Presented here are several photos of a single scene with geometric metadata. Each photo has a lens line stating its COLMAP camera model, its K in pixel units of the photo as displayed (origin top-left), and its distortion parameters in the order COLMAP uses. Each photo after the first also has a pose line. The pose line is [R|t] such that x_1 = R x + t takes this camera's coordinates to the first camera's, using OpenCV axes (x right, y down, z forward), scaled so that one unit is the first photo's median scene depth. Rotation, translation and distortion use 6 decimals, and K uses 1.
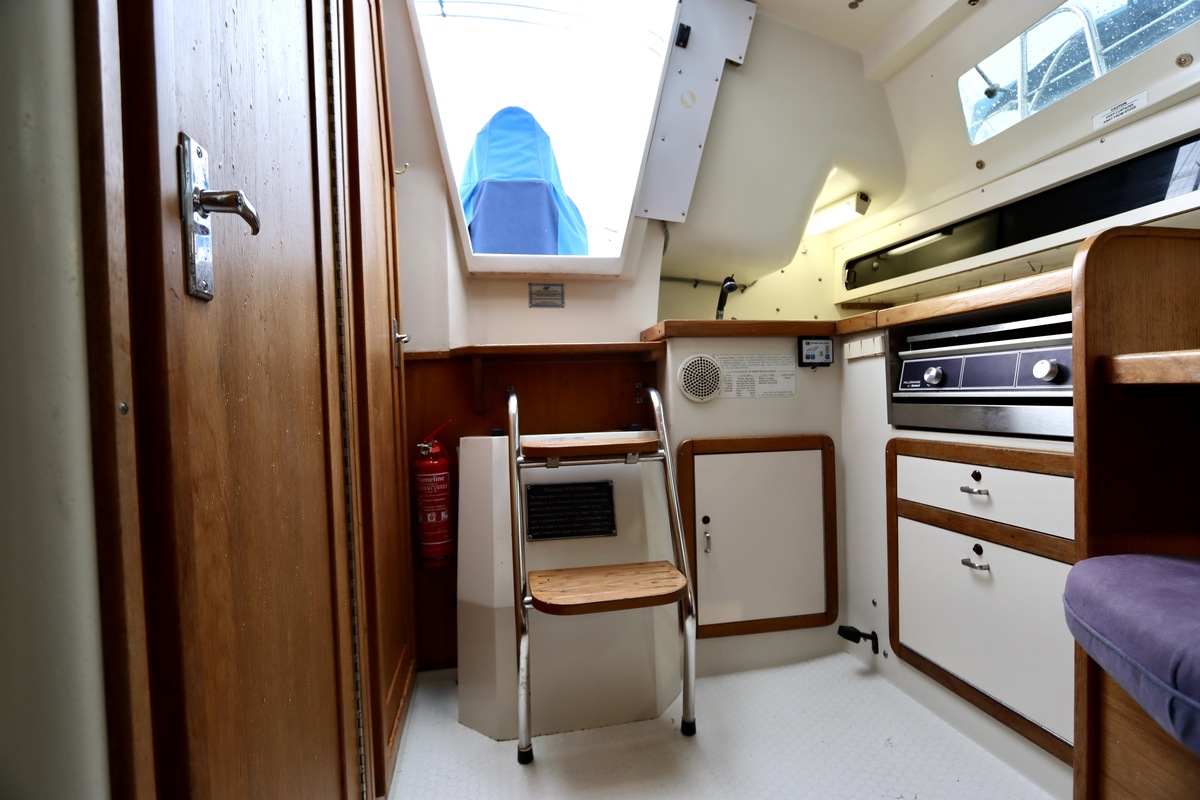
lens RADIAL K [[585.1, 0, 600.1], [0, 585.1, 392.6], [0, 0, 1]] dist [-0.021805, 0.004556]
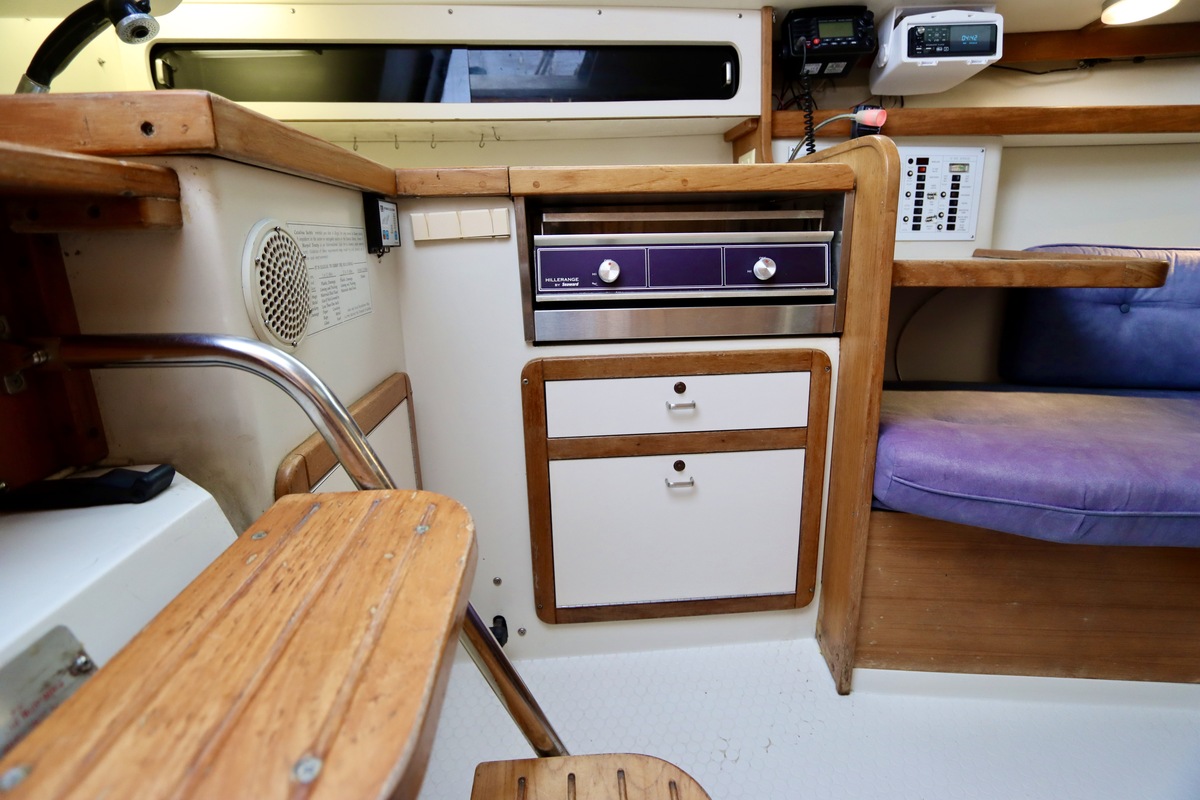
lens RADIAL K [[585.1, 0, 603.0], [0, 585.1, 396.1], [0, 0, 1]] dist [-0.021805, 0.004556]
pose [[0.112244, -0.237583, 0.964860, -0.180922], [0.009000, 0.971200, 0.238097, -0.046124], [-0.993640, -0.018042, 0.111149, 0.796031]]
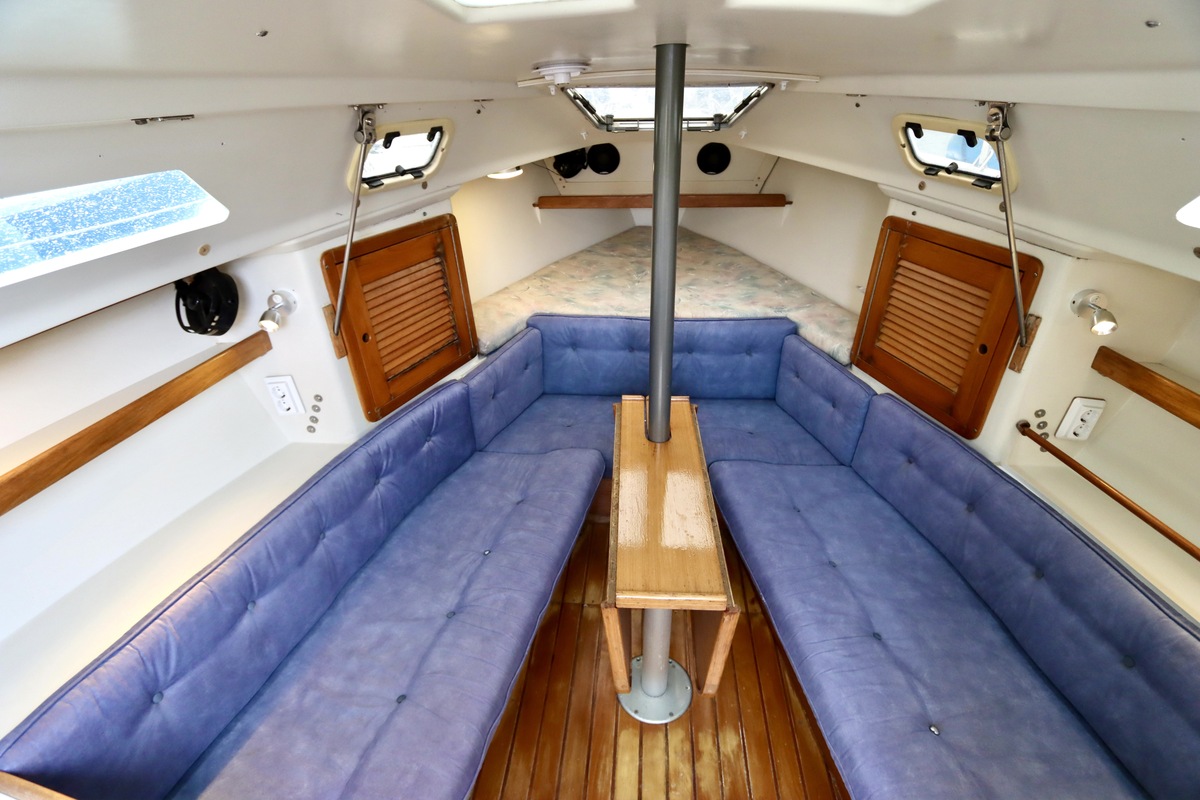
lens RADIAL K [[585.1, 0, 605.4], [0, 585.1, 395.3], [0, 0, 1]] dist [-0.021805, 0.004556]
pose [[-0.963609, -0.089141, 0.252016, 0.046107], [0.042254, 0.880119, 0.472870, -0.663612], [-0.263956, 0.466310, -0.844324, 0.410665]]
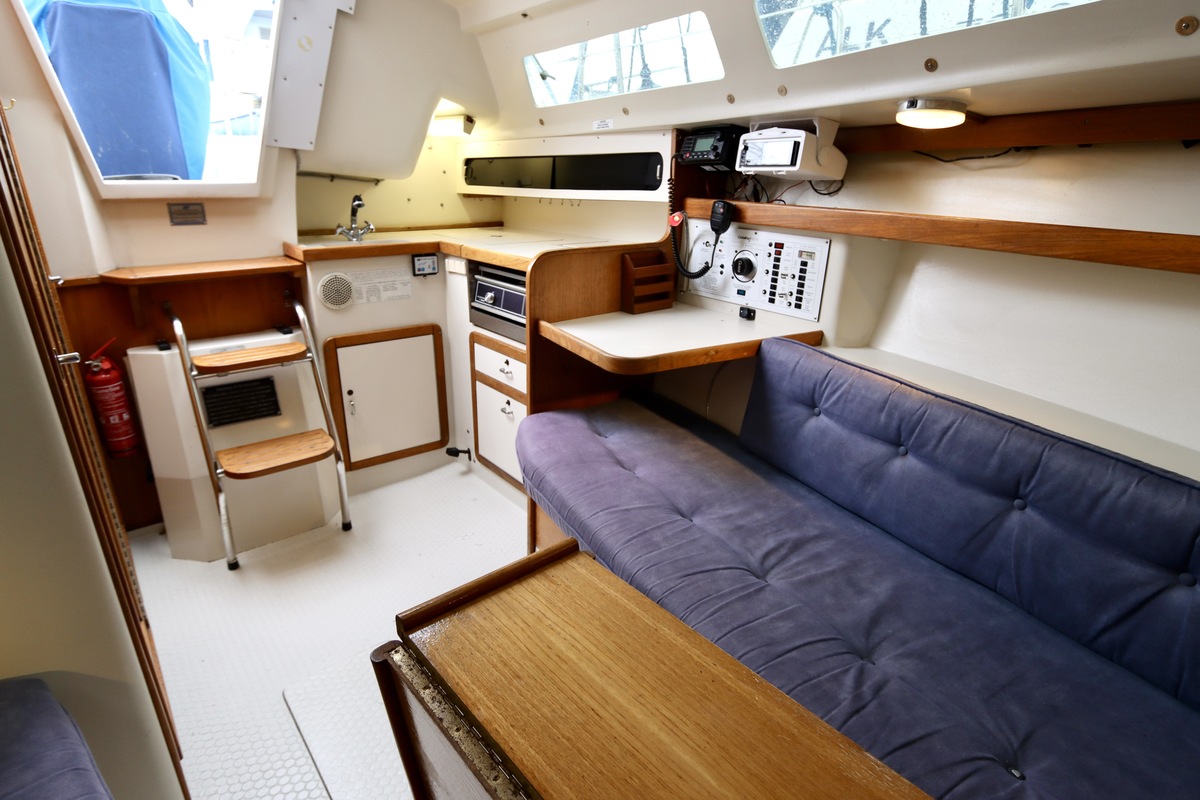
lens RADIAL K [[649.1, 0, 604.8], [0, 649.1, 395.0], [0, 0, 1]] dist [-0.014916, 0.001998]
pose [[0.879448, -0.121495, 0.460228, 0.002217], [-0.038383, 0.945627, 0.322981, -0.313722], [-0.474445, -0.301710, 0.826966, -0.599811]]
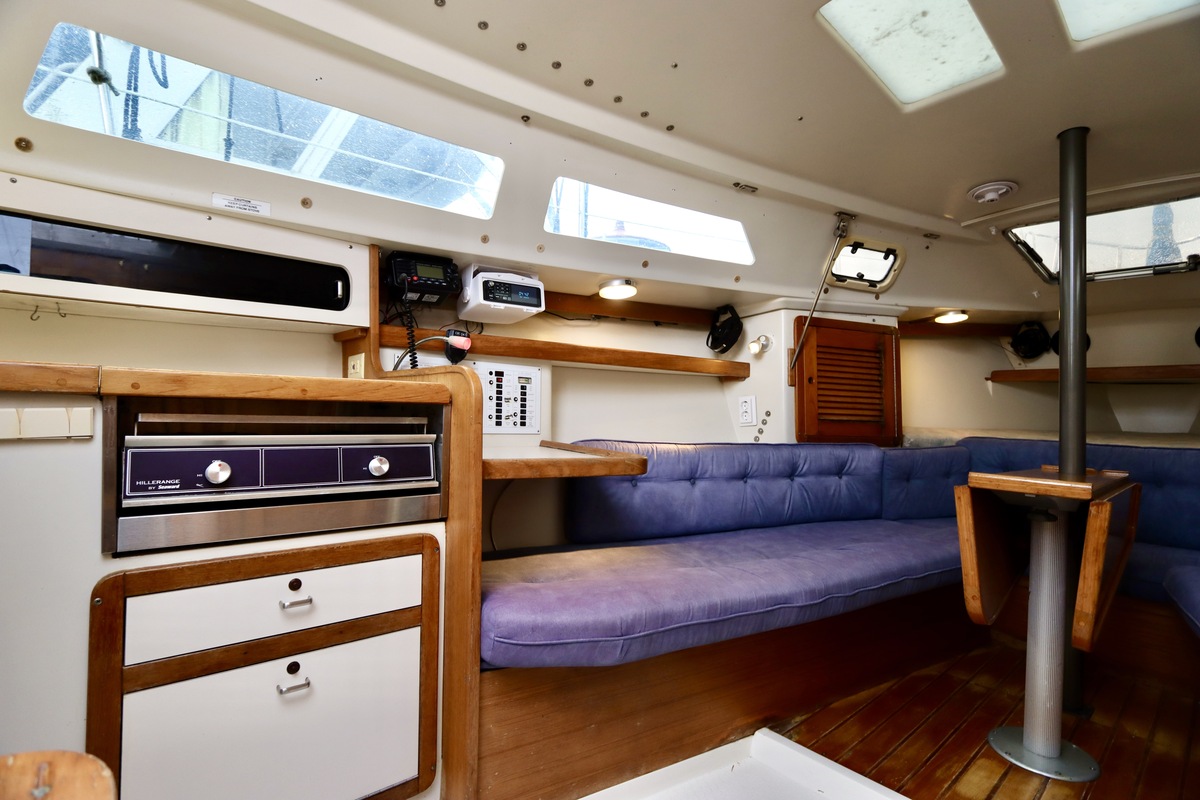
lens RADIAL K [[585.1, 0, 604.3], [0, 585.1, 395.2], [0, 0, 1]] dist [-0.021805, 0.004556]
pose [[-0.514528, 0.033374, 0.856824, -0.289372], [-0.018635, 0.998571, -0.050086, -0.087525], [-0.857271, -0.041738, -0.513170, 0.831680]]
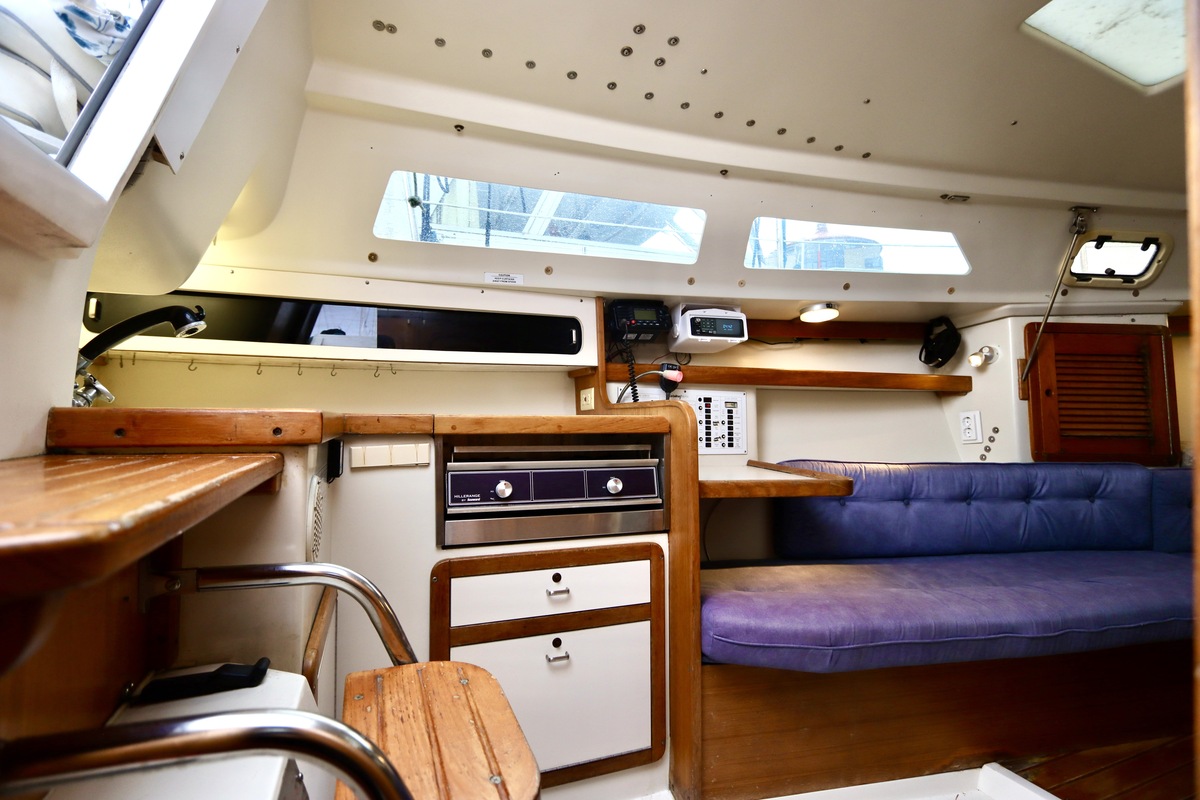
lens RADIAL K [[585.1, 0, 604.0], [0, 585.1, 395.7], [0, 0, 1]] dist [-0.021805, 0.004556]
pose [[-0.194964, 0.062291, 0.978830, -0.406938], [-0.007493, 0.997858, -0.064994, -0.110572], [-0.980782, -0.020006, -0.194080, 0.891964]]
